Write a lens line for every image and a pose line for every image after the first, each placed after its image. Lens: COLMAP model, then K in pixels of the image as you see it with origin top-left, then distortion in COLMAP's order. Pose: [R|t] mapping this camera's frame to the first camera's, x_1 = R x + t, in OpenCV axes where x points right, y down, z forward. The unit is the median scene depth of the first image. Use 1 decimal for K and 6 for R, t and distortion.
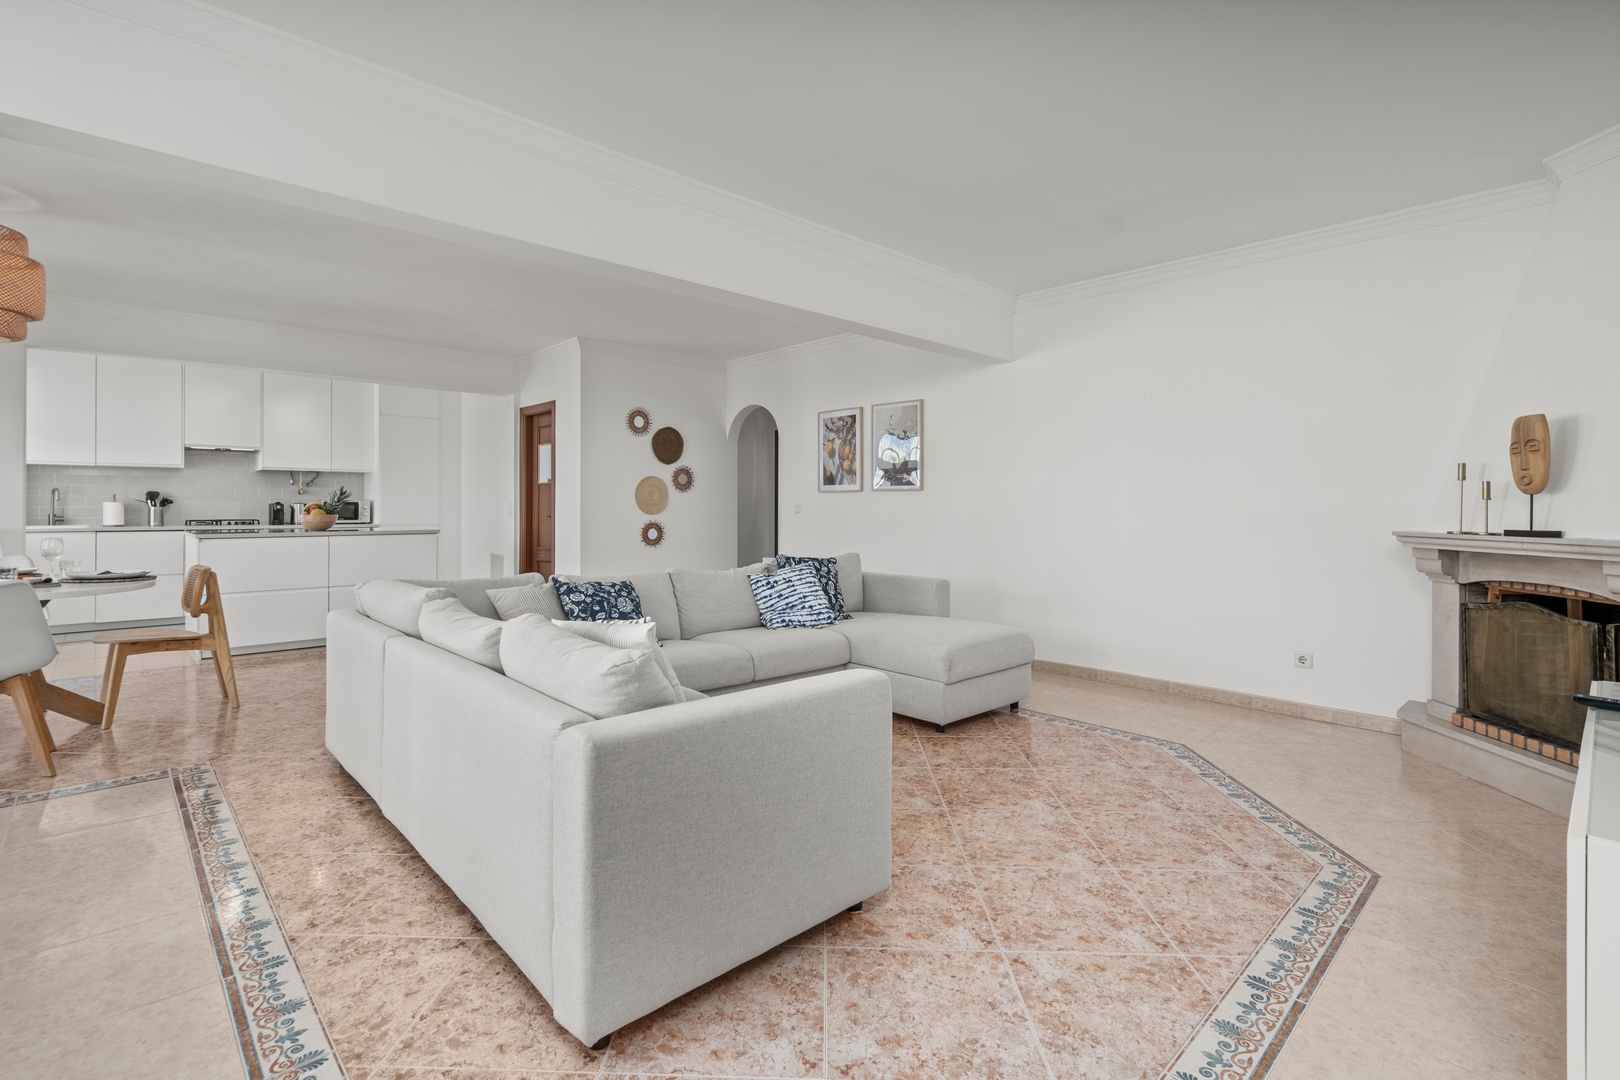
lens RADIAL K [[742.2, 0, 806.2], [0, 742.2, 529.7], [0, 0, 1]] dist [-0.011689, 0.000660]
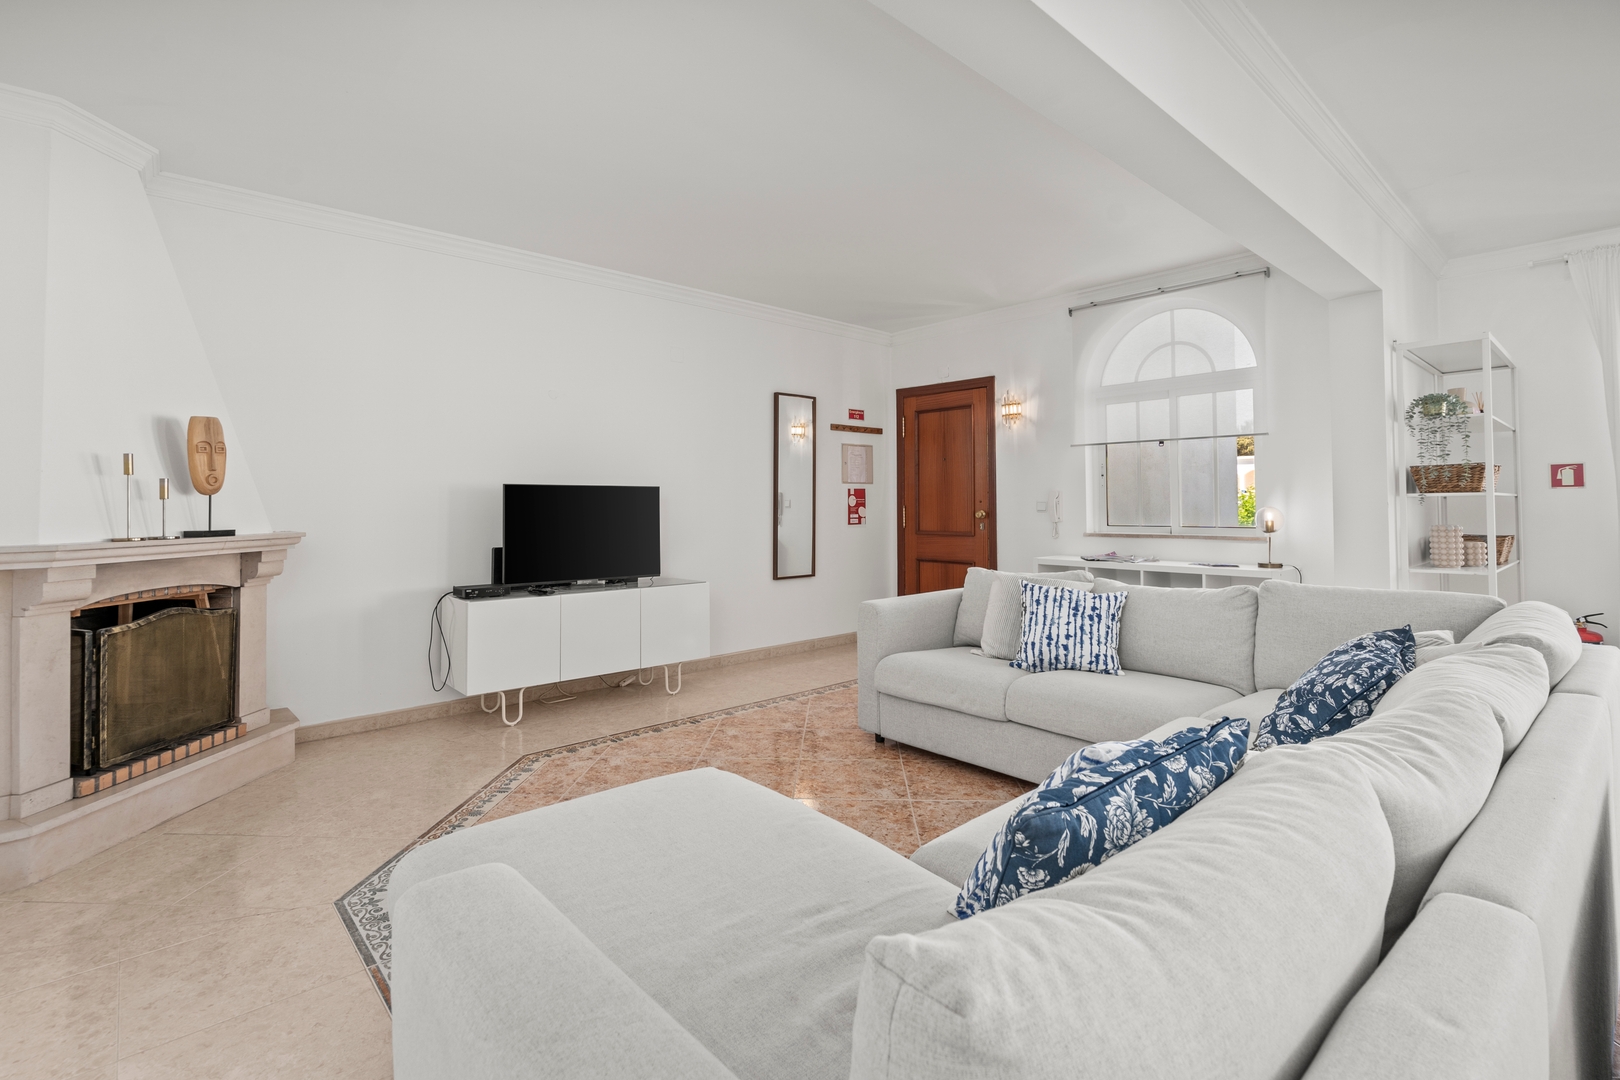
lens RADIAL K [[752.8, 0, 801.6], [0, 752.8, 493.9], [0, 0, 1]] dist [-0.001731, 0.000393]
pose [[-0.999716, 0.002783, 0.023684, 0.058731], [0.003107, 0.999902, 0.013649, -0.024302], [-0.023643, 0.013718, -0.999626, 0.804763]]
